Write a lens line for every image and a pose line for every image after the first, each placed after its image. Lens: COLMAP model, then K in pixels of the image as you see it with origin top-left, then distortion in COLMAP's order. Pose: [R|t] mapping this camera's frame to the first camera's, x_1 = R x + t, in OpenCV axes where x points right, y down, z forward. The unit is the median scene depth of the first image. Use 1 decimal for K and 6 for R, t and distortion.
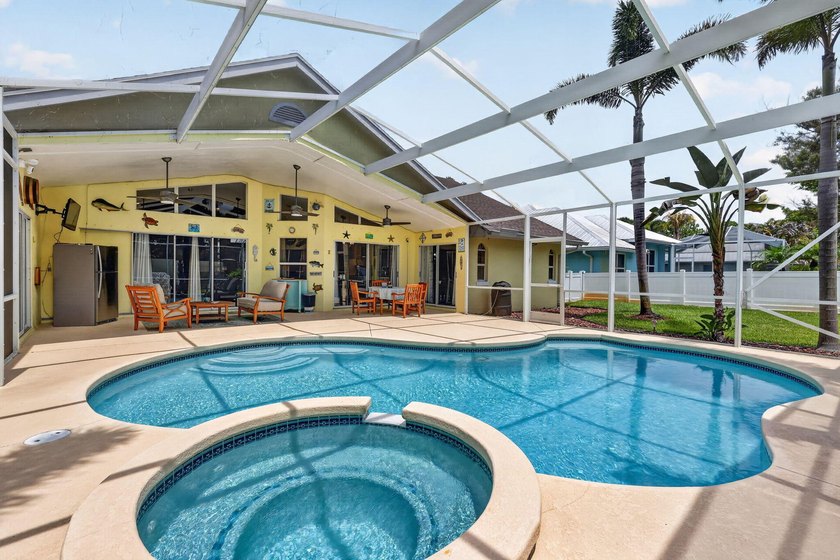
lens RADIAL K [[385.7, 0, 420.0], [0, 385.7, 274.9], [0, 0, 1]] dist [0.001947, -0.000021]
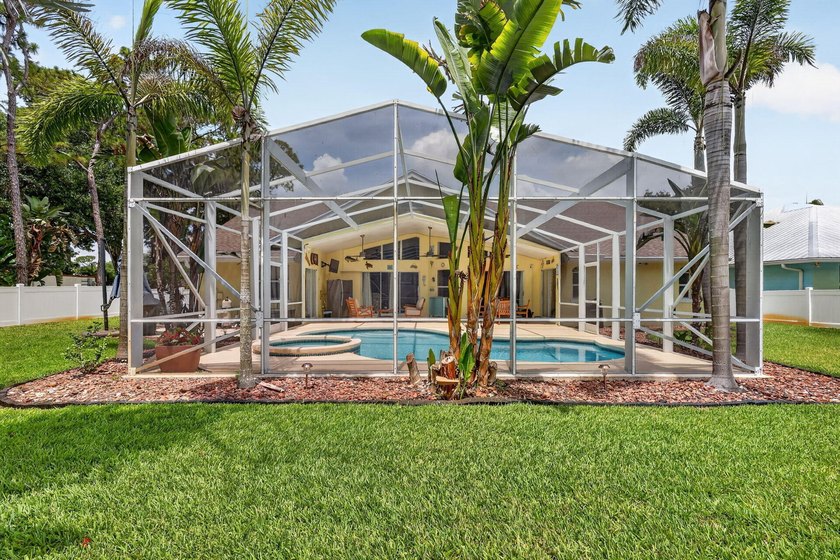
lens RADIAL K [[385.7, 0, 420.5], [0, 385.7, 288.9], [0, 0, 1]] dist [0.001947, -0.000021]
pose [[0.772279, -0.011783, -0.635174, 0.642358], [0.001852, 0.999865, -0.016296, 0.005157], [0.635281, 0.011408, 0.772197, -0.266880]]
